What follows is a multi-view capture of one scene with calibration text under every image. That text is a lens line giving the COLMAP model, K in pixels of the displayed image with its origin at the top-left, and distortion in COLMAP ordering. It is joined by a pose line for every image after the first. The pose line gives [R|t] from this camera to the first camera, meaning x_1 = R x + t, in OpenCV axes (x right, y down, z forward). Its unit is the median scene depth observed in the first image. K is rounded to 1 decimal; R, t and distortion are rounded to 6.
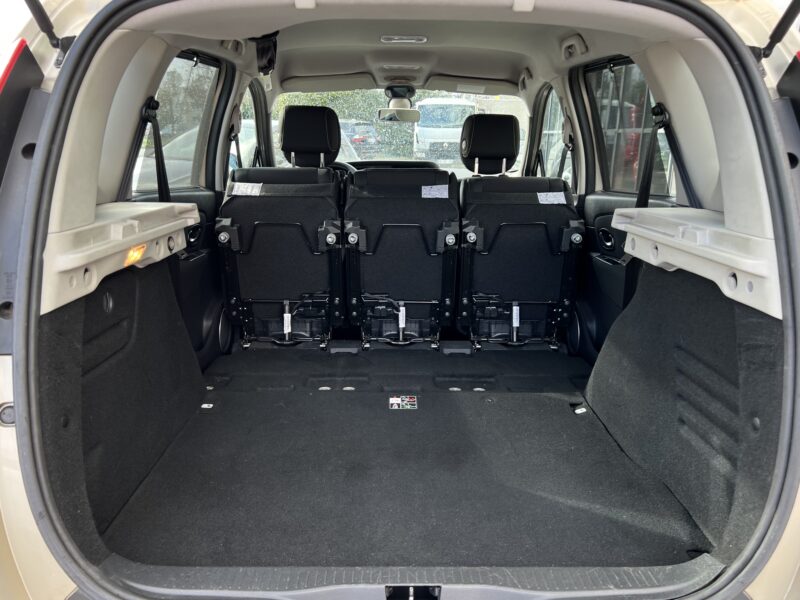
lens RADIAL K [[615.8, 0, 400.0], [0, 615.8, 300.0], [0, 0, 1]] dist [0.055732, 0.001704]
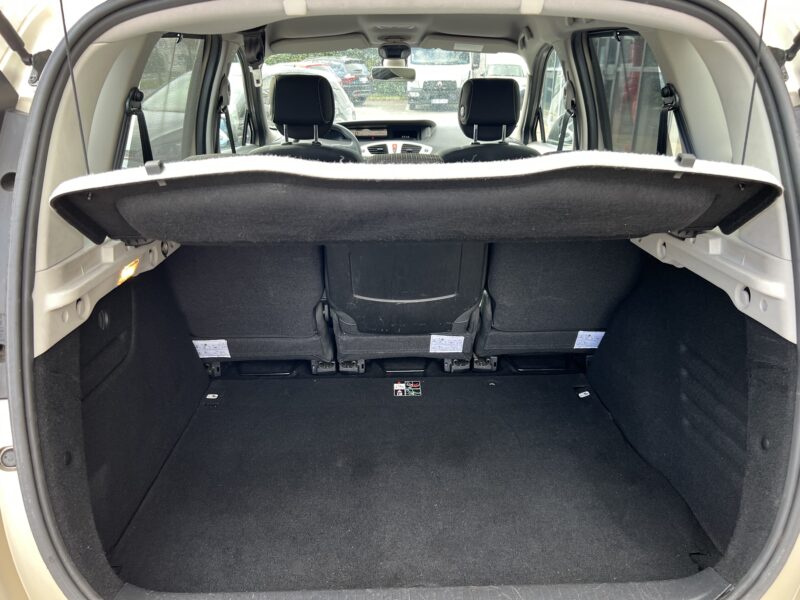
lens RADIAL K [[609.3, 0, 400.0], [0, 609.3, 300.0], [0, 0, 1]] dist [0.046154, -0.003864]
pose [[0.999751, -0.021980, 0.003889, -0.006941], [0.021479, 0.994726, 0.100294, -0.103108], [-0.006073, -0.100186, 0.994950, 0.037309]]
